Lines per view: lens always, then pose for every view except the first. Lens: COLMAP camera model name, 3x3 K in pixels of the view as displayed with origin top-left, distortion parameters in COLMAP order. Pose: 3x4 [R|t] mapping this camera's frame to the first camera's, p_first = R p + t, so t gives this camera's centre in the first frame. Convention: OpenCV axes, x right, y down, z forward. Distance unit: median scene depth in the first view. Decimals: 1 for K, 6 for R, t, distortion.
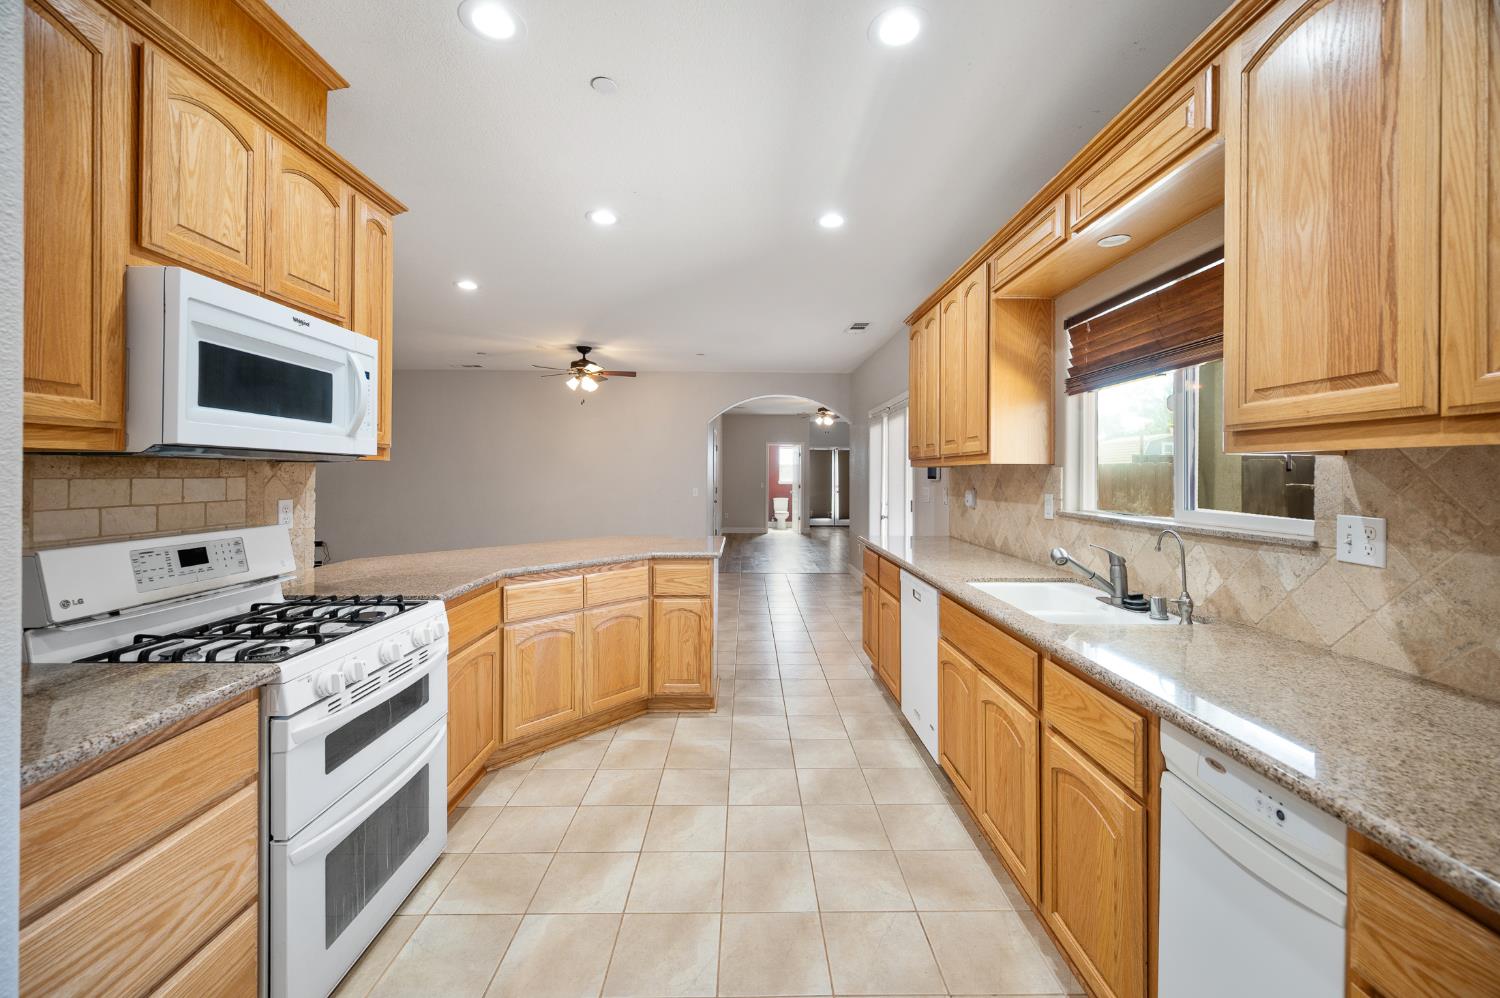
lens RADIAL K [[596.2, 0, 753.4], [0, 596.2, 472.0], [0, 0, 1]] dist [-0.001253, 0.000265]
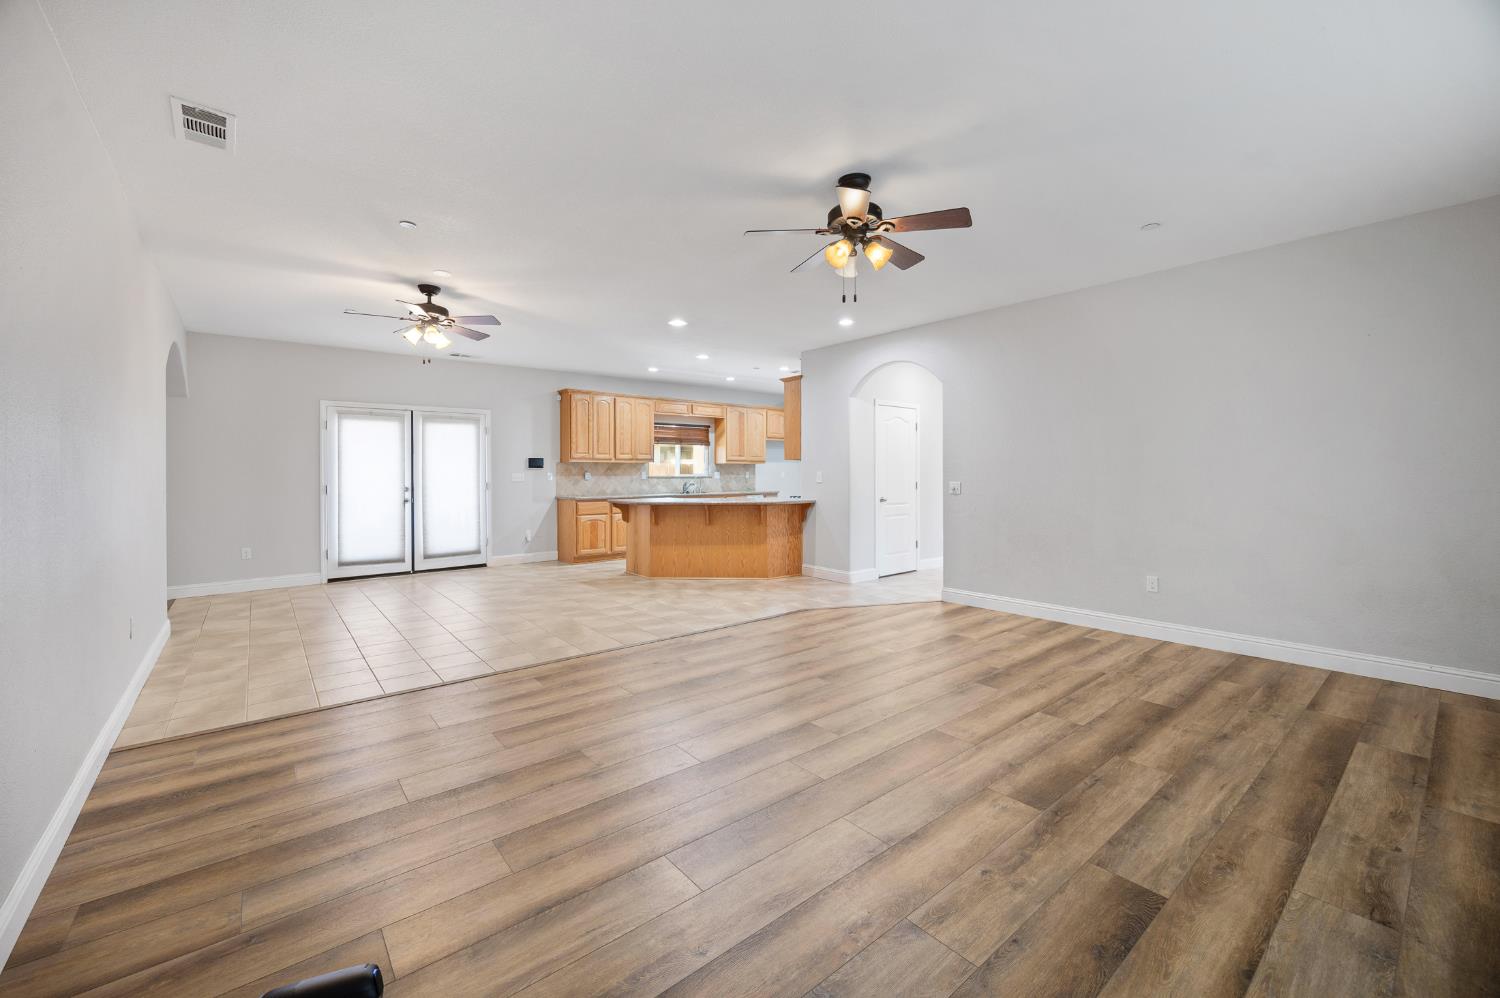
lens RADIAL K [[600.4, 0, 744.9], [0, 600.4, 476.7], [0, 0, 1]] dist [0.000110, -0.000277]
pose [[-0.618427, -0.006537, 0.785815, -3.424902], [-0.001634, 0.999974, 0.007033, 0.054095], [-0.785841, 0.003066, -0.618421, 3.609676]]
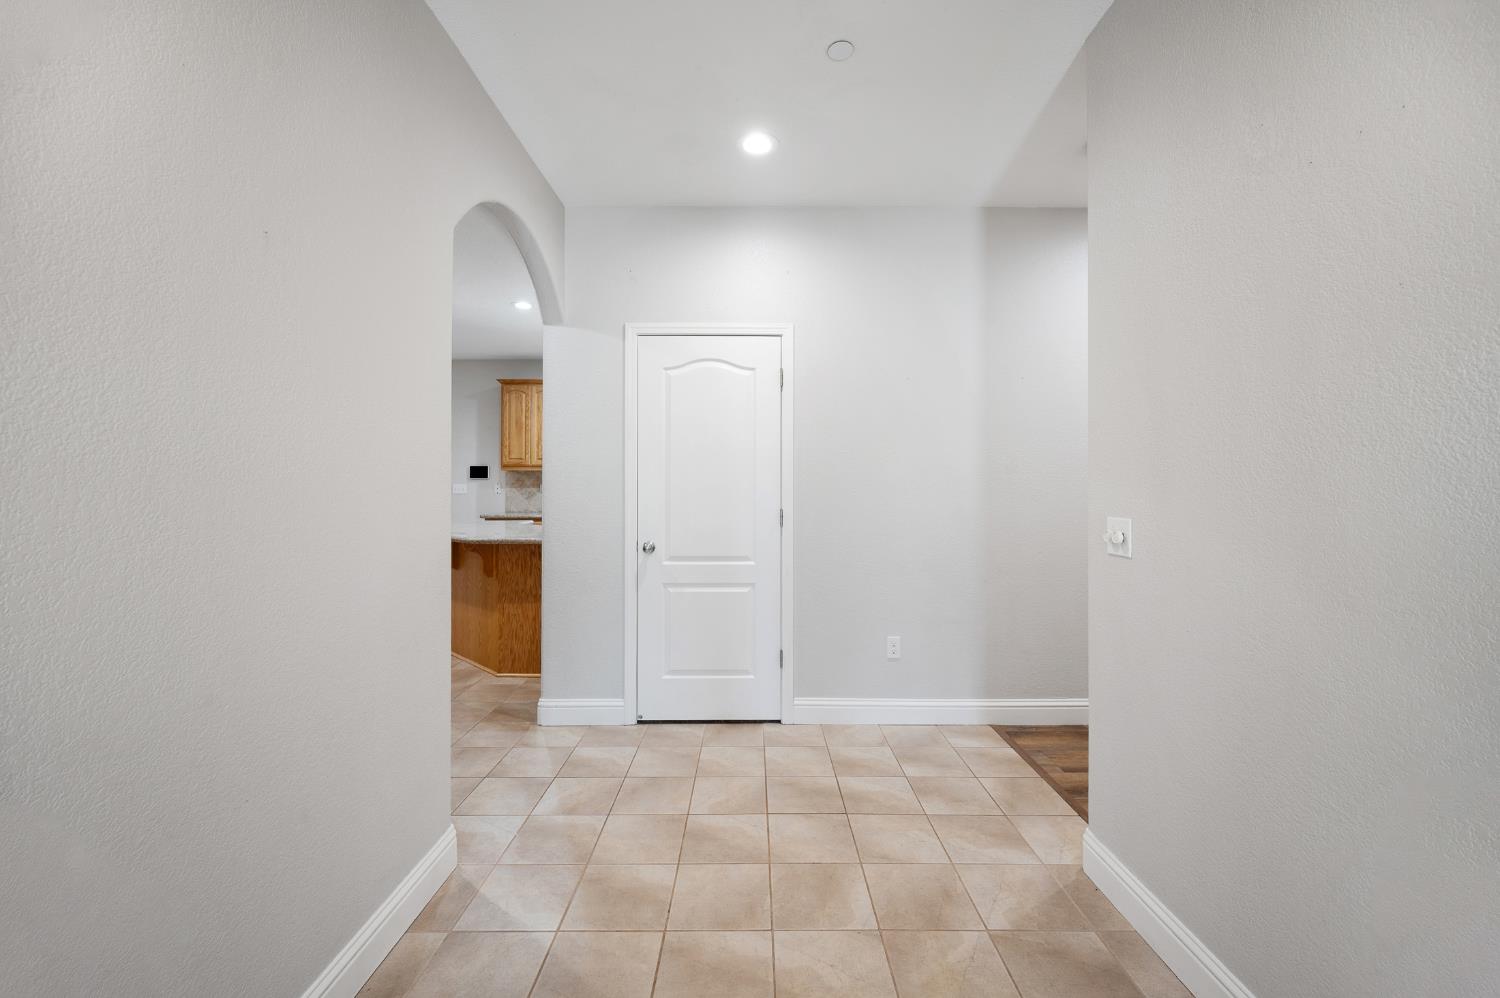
lens RADIAL K [[606.2, 0, 755.5], [0, 606.2, 478.3], [0, 0, 1]] dist [0.000485, -0.000037]
pose [[0.015124, 0.005295, 0.999872, -2.754933], [-0.003710, 0.999979, -0.005240, 0.040022], [-0.999879, -0.003631, 0.015143, 0.597572]]
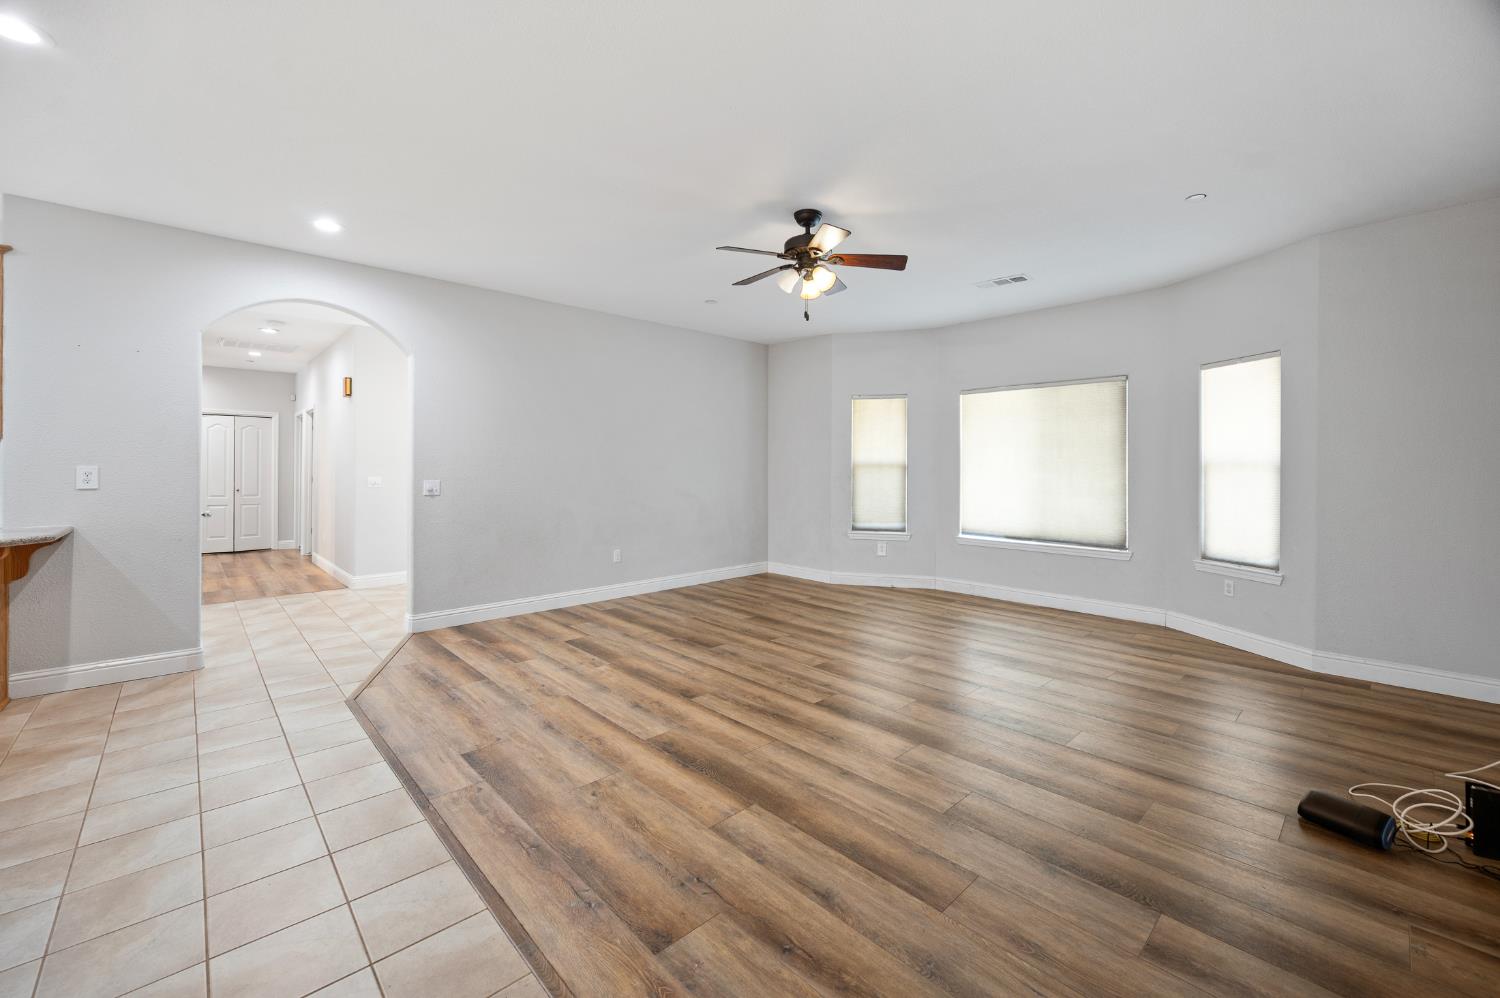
lens RADIAL K [[613.4, 0, 766.5], [0, 613.4, 462.0], [0, 0, 1]] dist [-0.000021, -0.000370]
pose [[-0.732938, -0.010571, -0.680213, -1.221307], [-0.000901, 0.999893, -0.014568, 0.061698], [0.680295, -0.010065, -0.732869, 3.667137]]
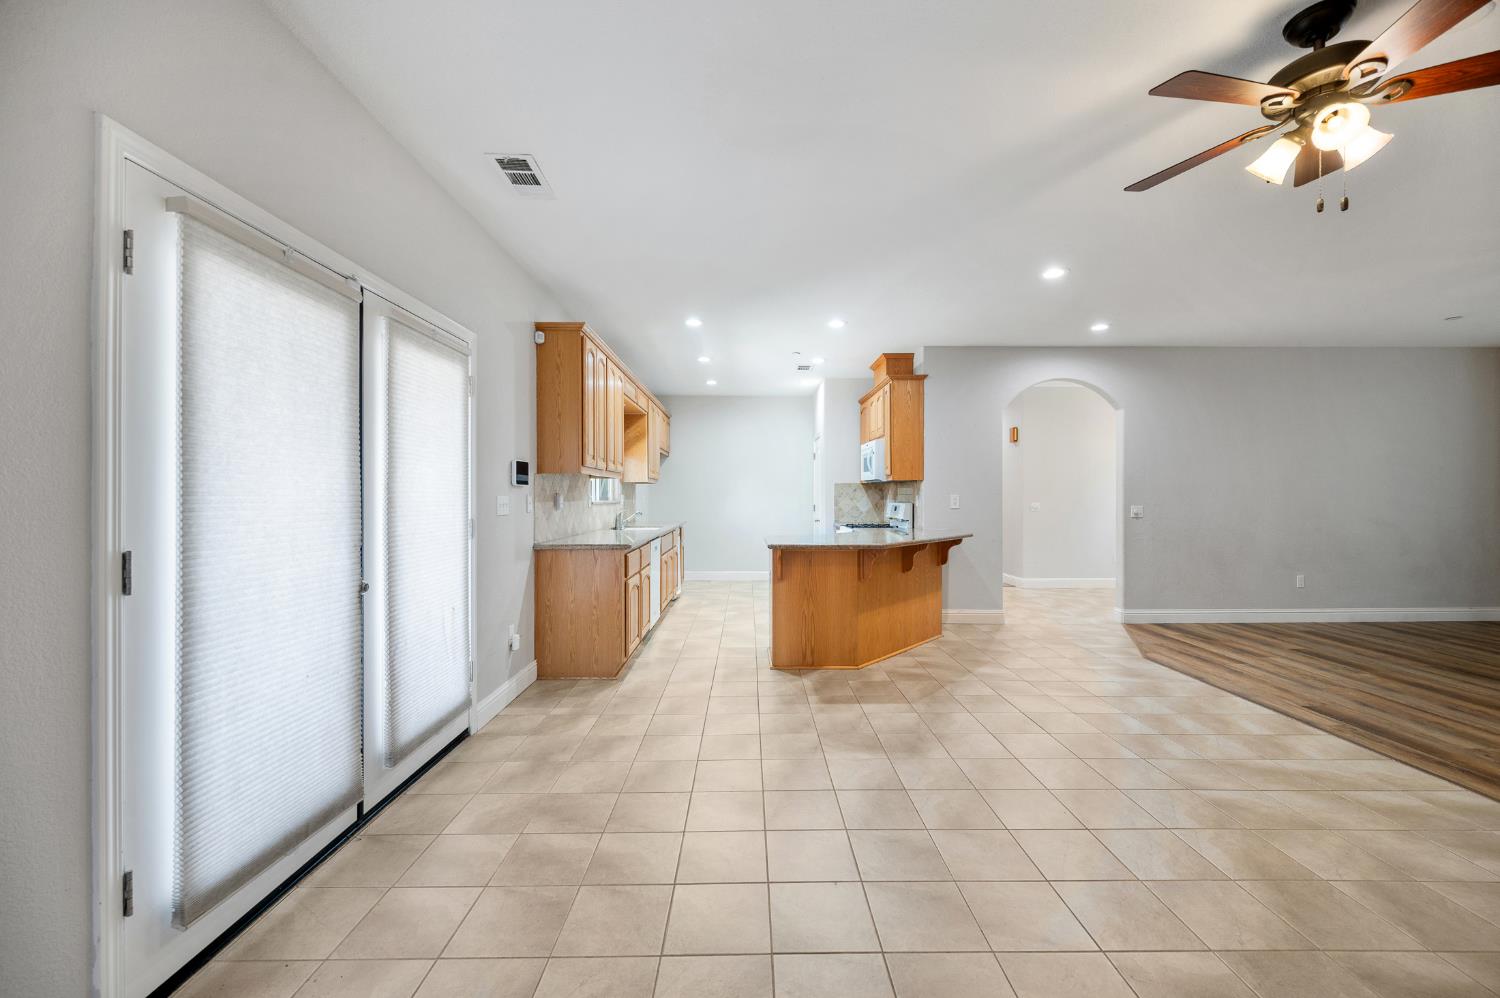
lens RADIAL K [[606.1, 0, 764.2], [0, 606.1, 496.0], [0, 0, 1]] dist [0.002445, 0.000189]
pose [[-0.999936, -0.002926, 0.010958, -0.133554], [-0.002959, 0.999991, -0.002926, 0.064908], [-0.010949, -0.002958, -0.999936, 4.035583]]
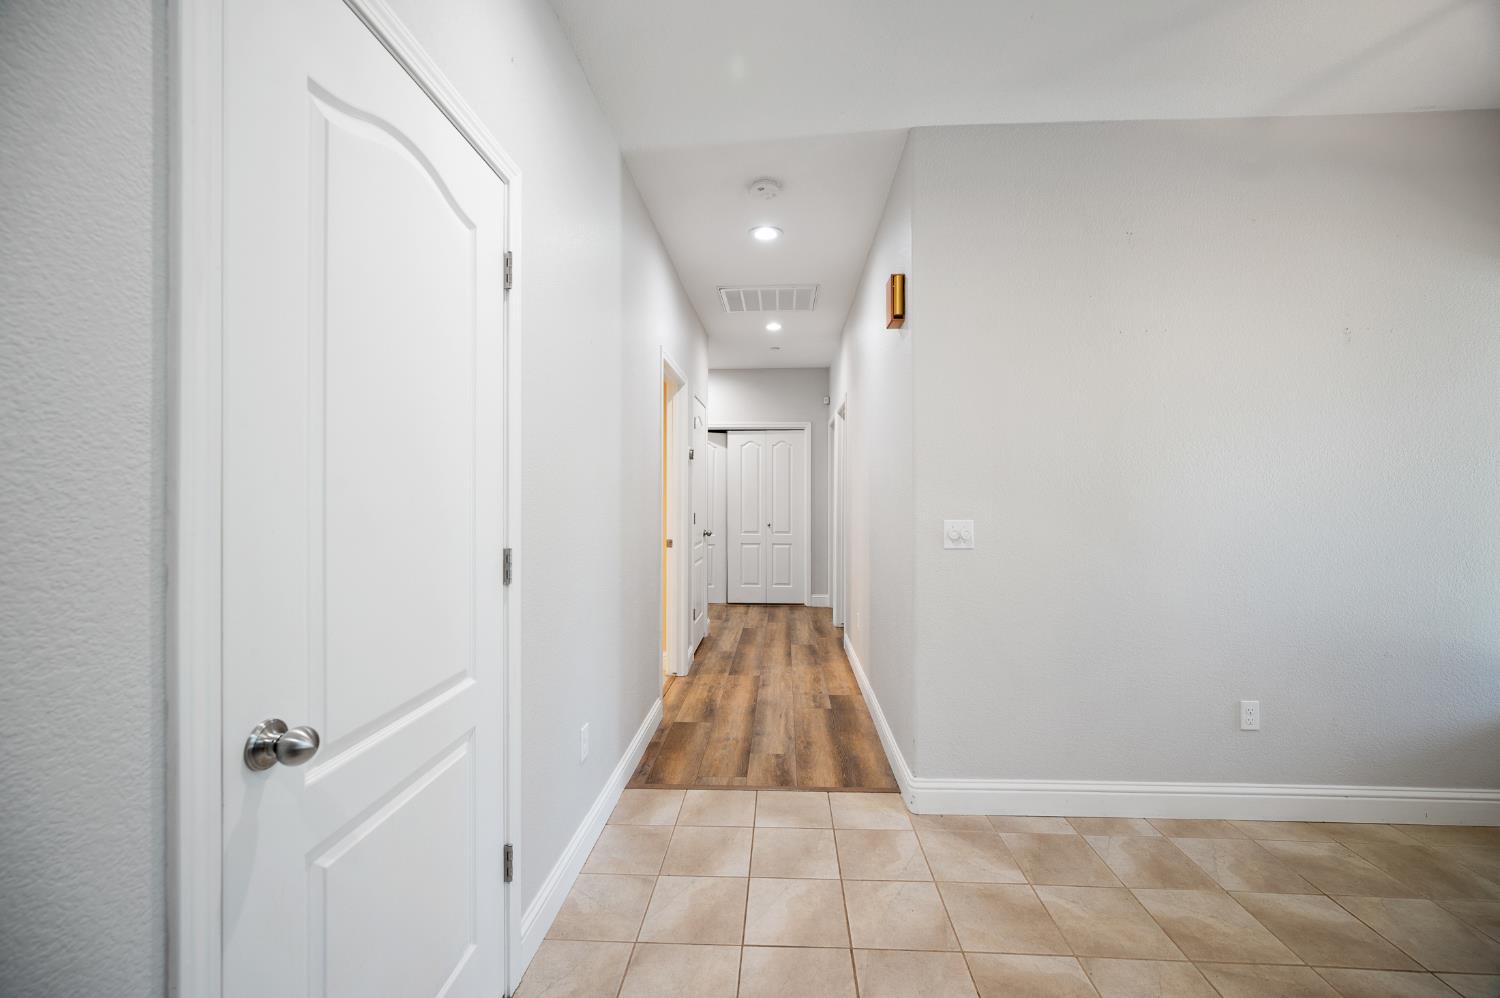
lens RADIAL K [[600.9, 0, 750.0], [0, 600.9, 499.0], [0, 0, 1]] dist [-0.000669, -0.000155]
pose [[-0.997367, -0.002738, 0.072470, -1.558982], [-0.002521, 0.999992, 0.003077, 0.049245], [-0.072478, 0.002886, -0.997366, 1.249526]]
